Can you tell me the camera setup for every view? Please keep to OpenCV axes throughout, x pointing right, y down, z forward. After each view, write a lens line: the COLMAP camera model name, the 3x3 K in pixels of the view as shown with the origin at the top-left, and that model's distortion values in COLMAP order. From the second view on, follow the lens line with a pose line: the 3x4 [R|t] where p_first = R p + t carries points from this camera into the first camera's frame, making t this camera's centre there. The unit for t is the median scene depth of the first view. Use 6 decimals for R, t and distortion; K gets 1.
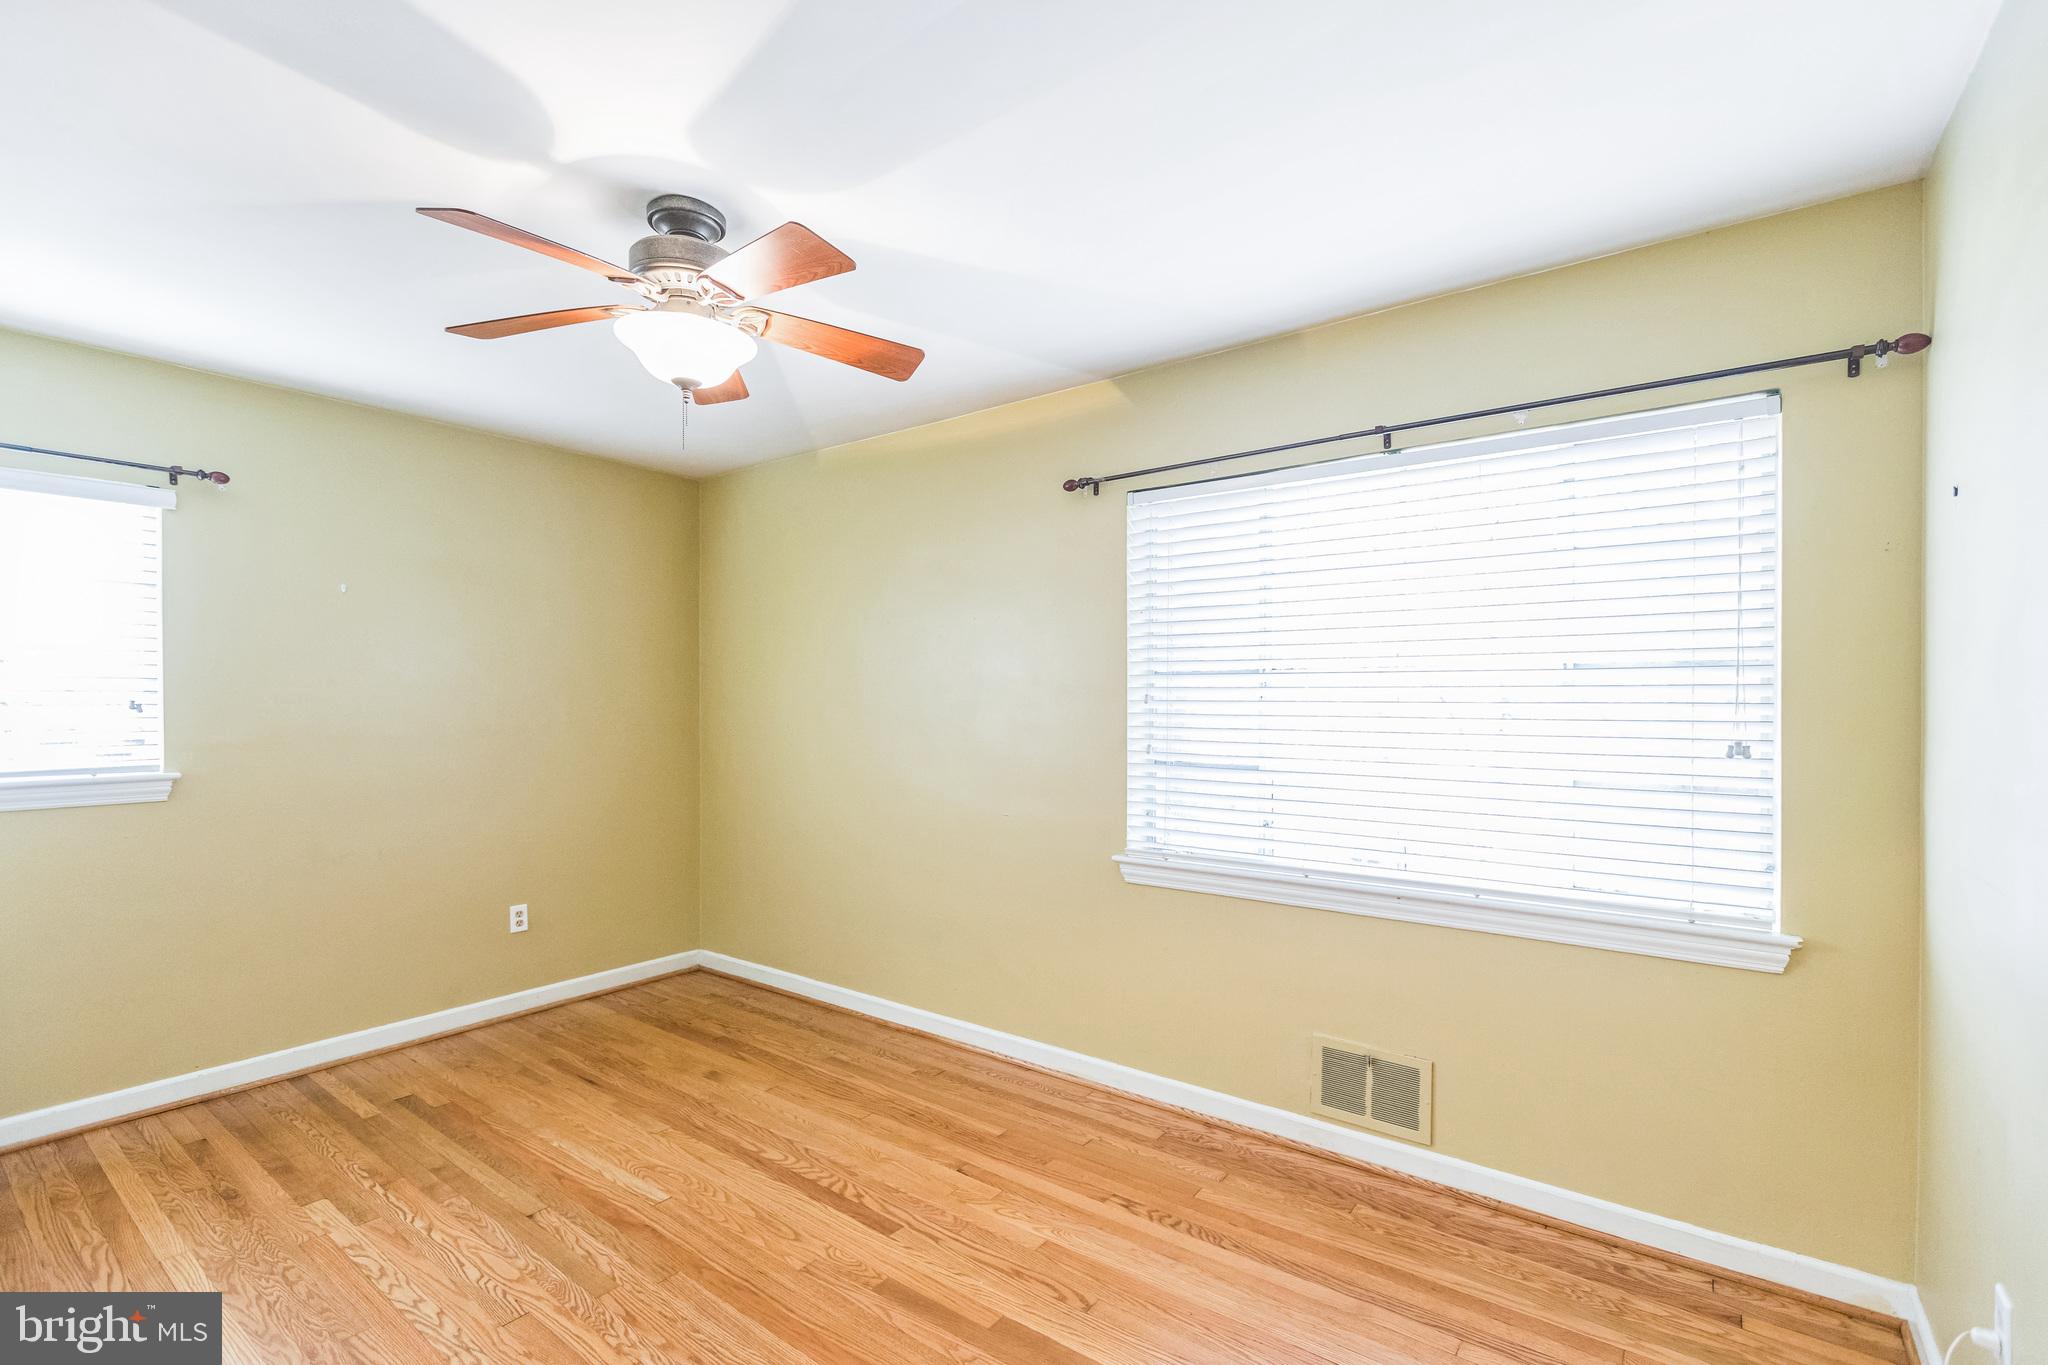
lens RADIAL K [[919.7, 0, 1035.1], [0, 919.7, 717.3], [0, 0, 1]] dist [0.000587, -0.001061]
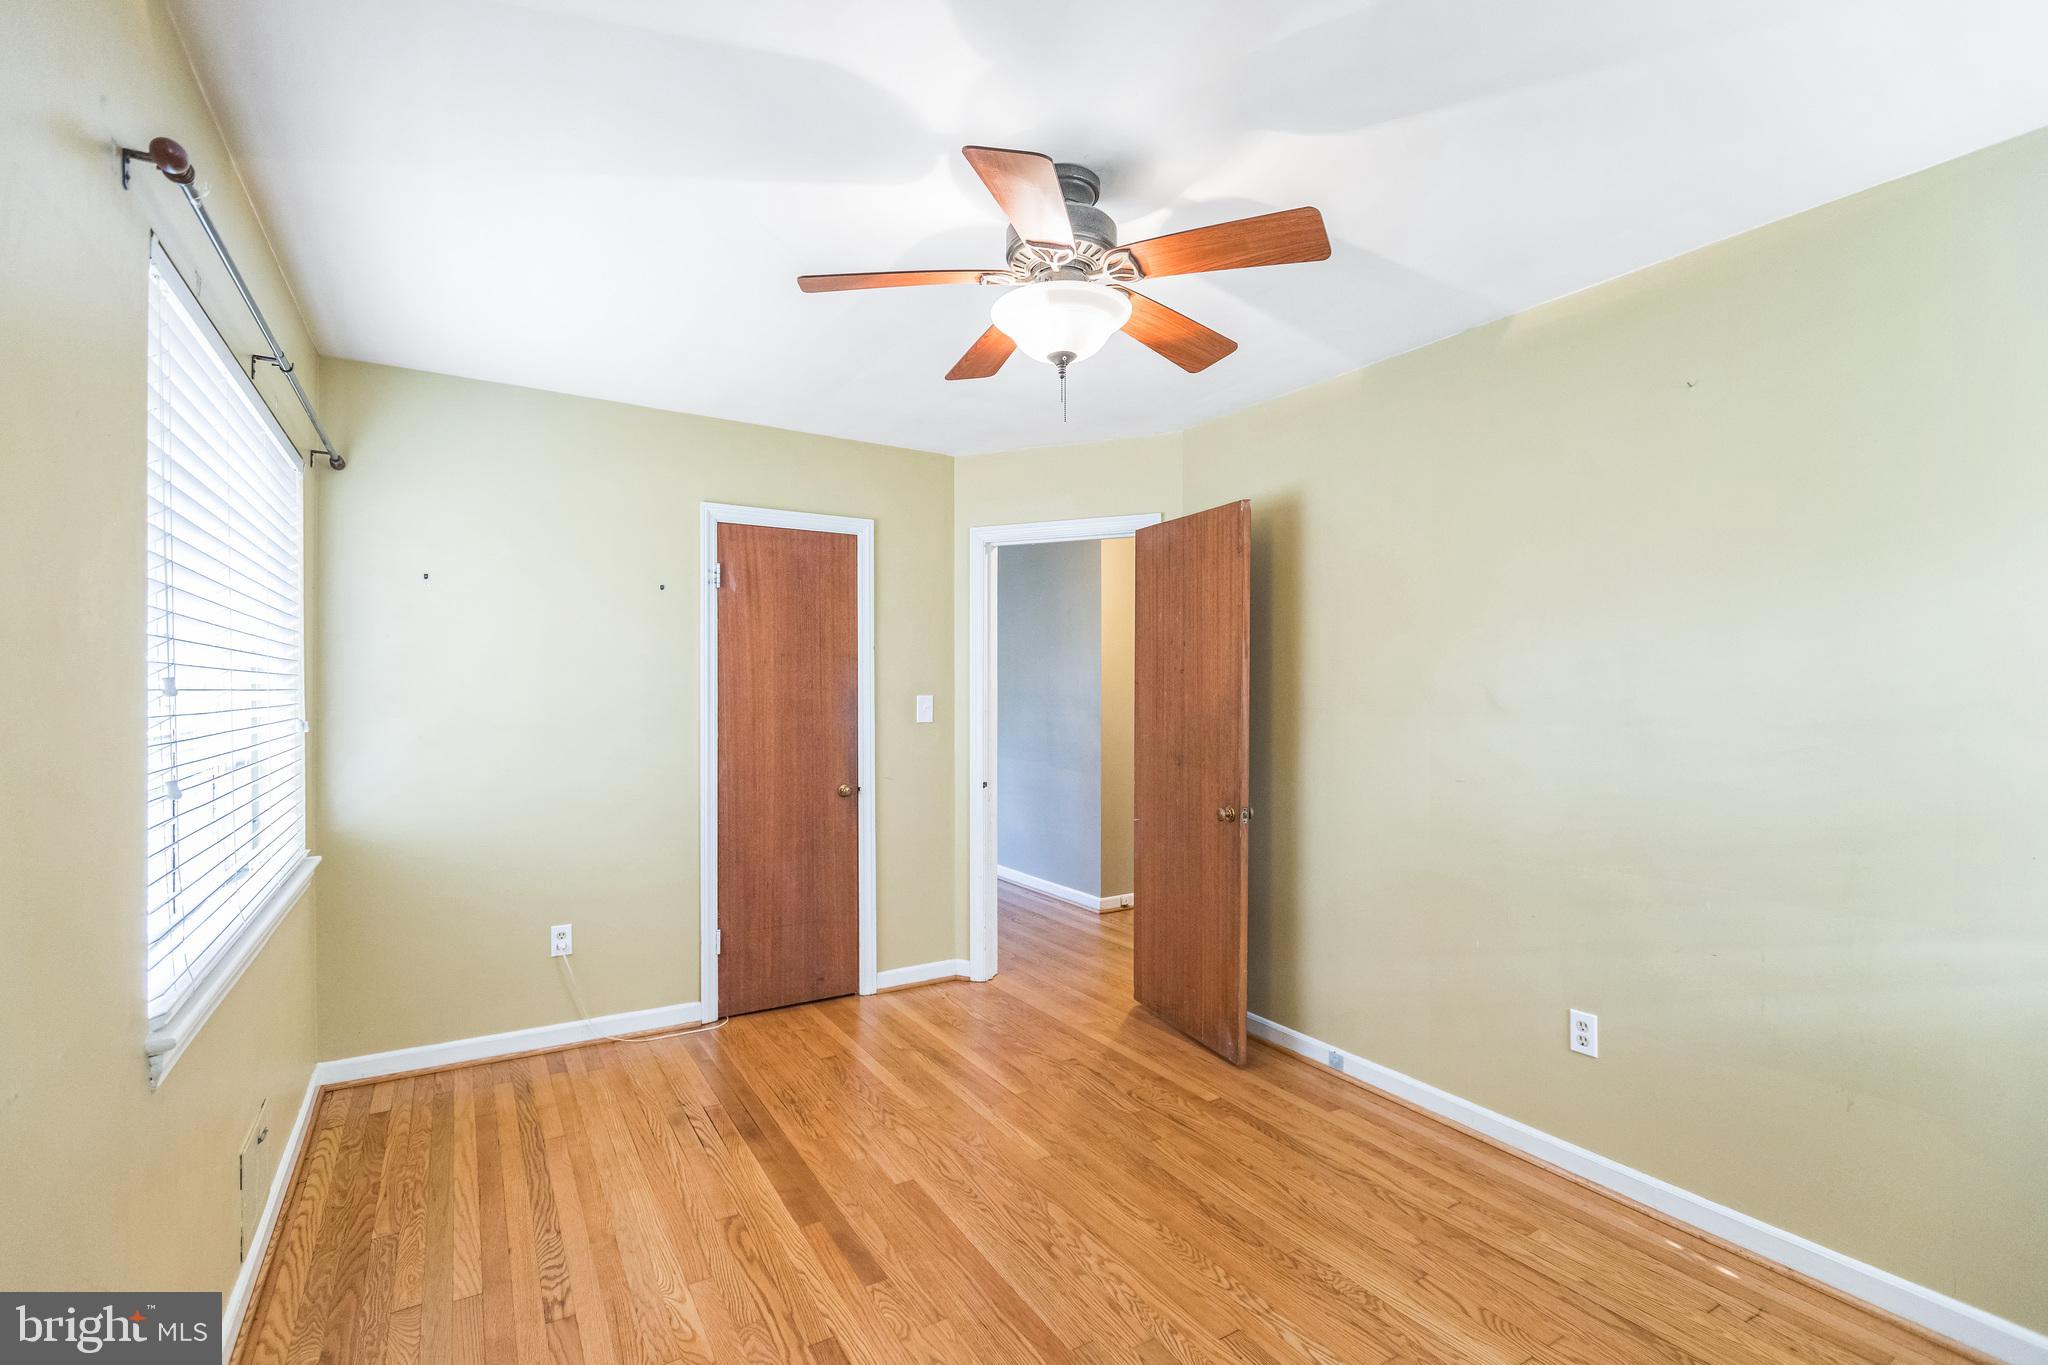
lens RADIAL K [[919.7, 0, 1026.8], [0, 919.7, 686.1], [0, 0, 1]] dist [0.000587, -0.001061]
pose [[-0.927887, -0.004303, 0.372838, -0.700198], [0.000286, 0.999925, 0.012252, -0.033283], [-0.372862, 0.011475, -0.927816, 1.898740]]
